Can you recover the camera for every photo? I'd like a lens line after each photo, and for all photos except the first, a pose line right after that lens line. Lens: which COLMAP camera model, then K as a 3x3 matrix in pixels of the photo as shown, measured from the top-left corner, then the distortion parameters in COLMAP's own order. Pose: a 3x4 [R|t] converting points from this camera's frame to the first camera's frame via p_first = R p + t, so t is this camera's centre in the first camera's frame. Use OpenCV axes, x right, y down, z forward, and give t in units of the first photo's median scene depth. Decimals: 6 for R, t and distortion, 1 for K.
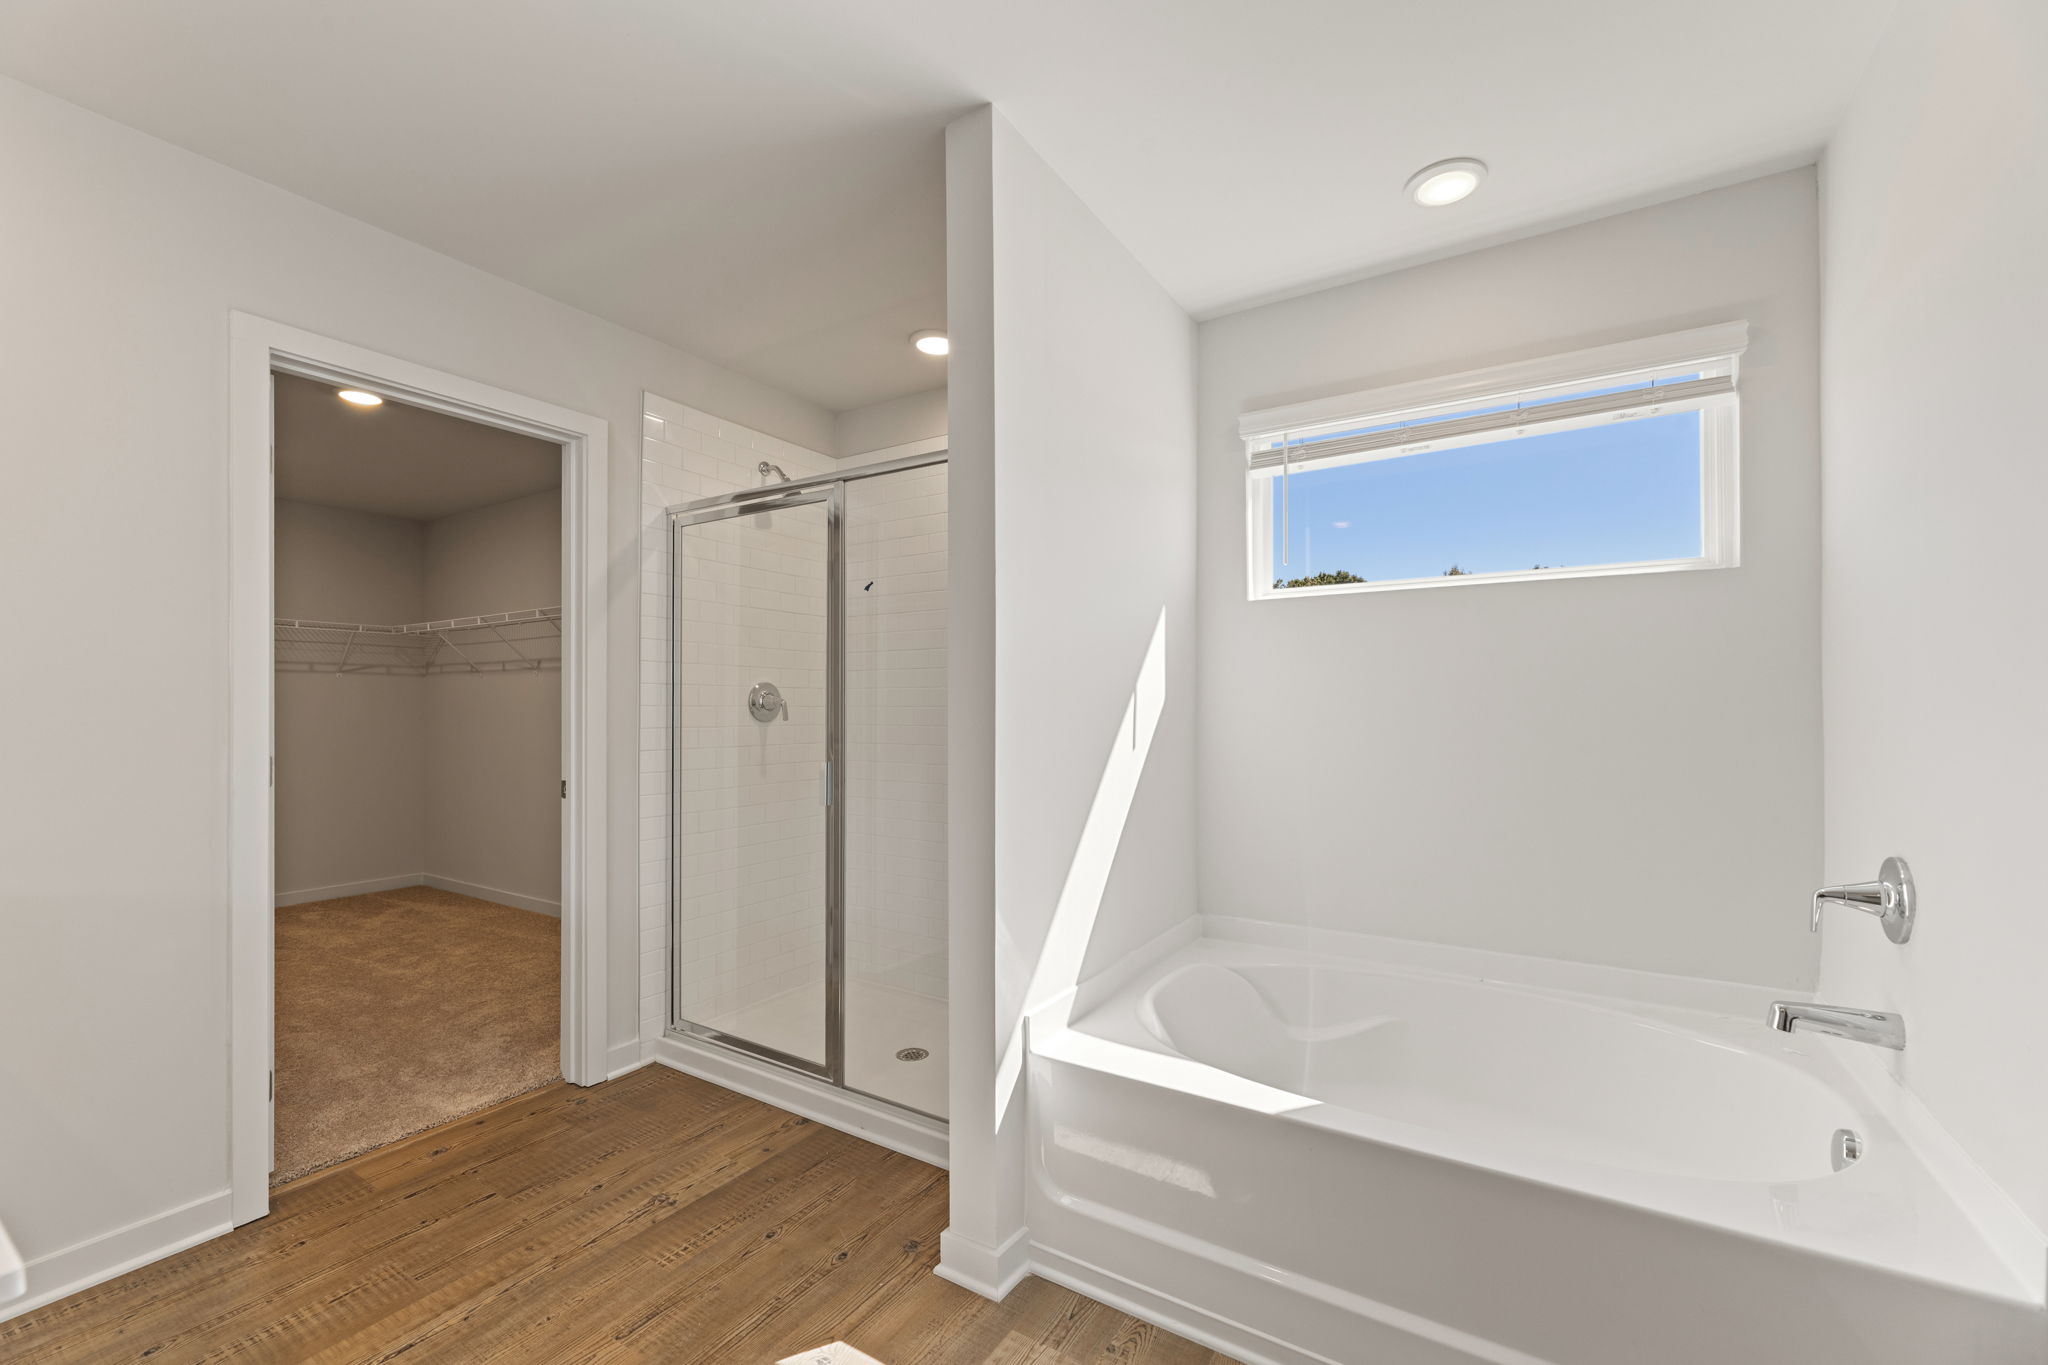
lens RADIAL K [[840.8, 0, 1031.6], [0, 840.8, 696.8], [0, 0, 1]] dist [-0.002926, -0.000703]
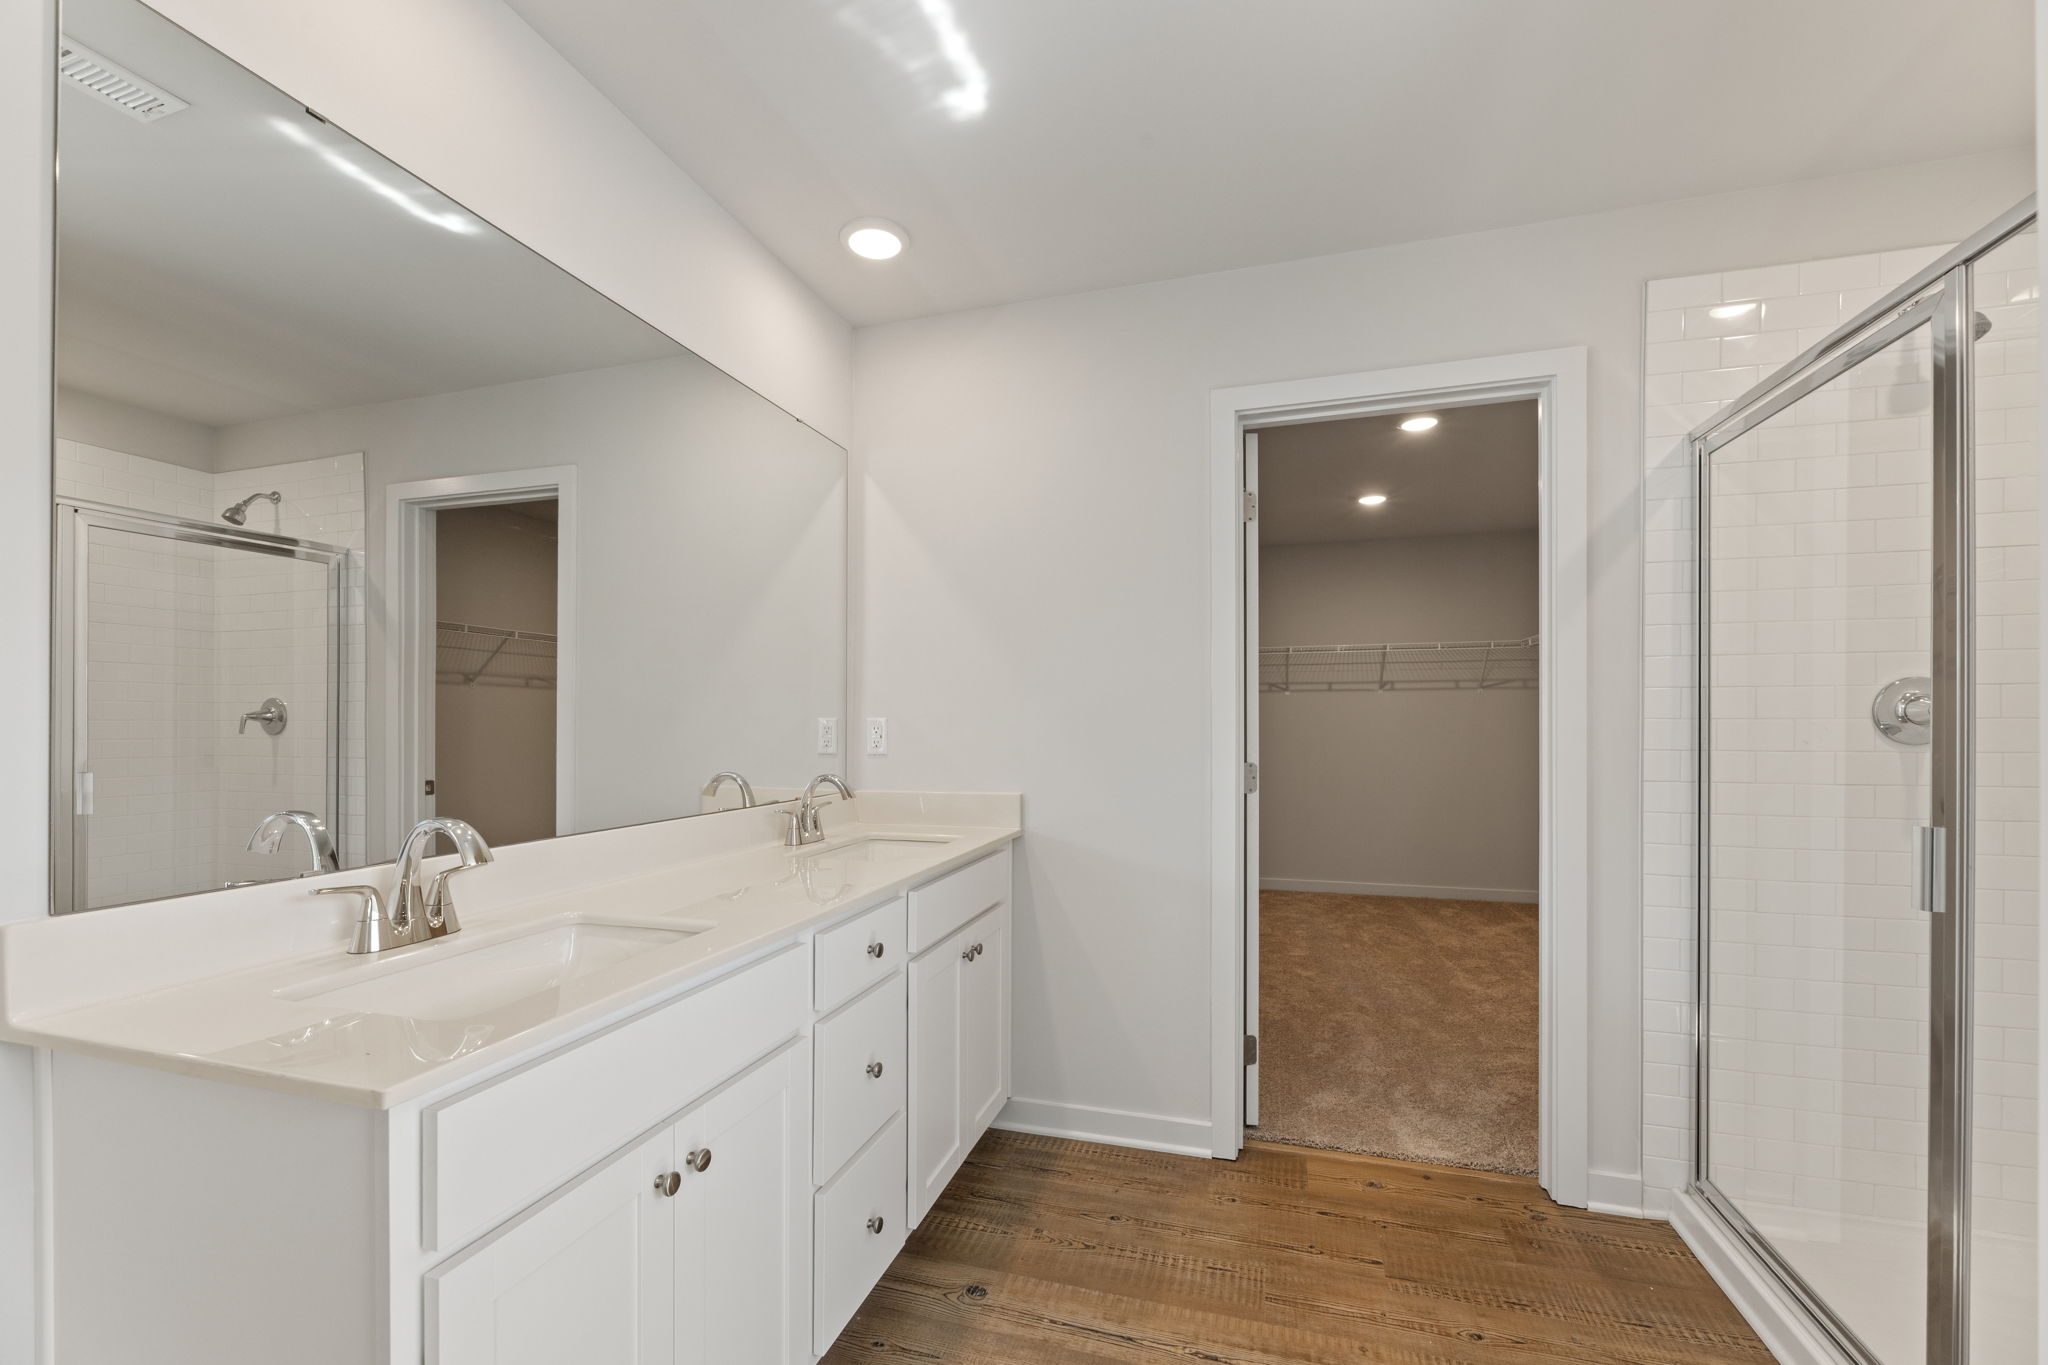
lens RADIAL K [[840.8, 0, 1010.1], [0, 840.8, 721.1], [0, 0, 1]] dist [-0.002926, -0.000703]
pose [[0.254240, -0.002922, -0.967137, 0.105636], [0.015884, 0.999873, 0.001155, 0.003249], [0.967011, -0.015656, 0.254254, 0.320987]]
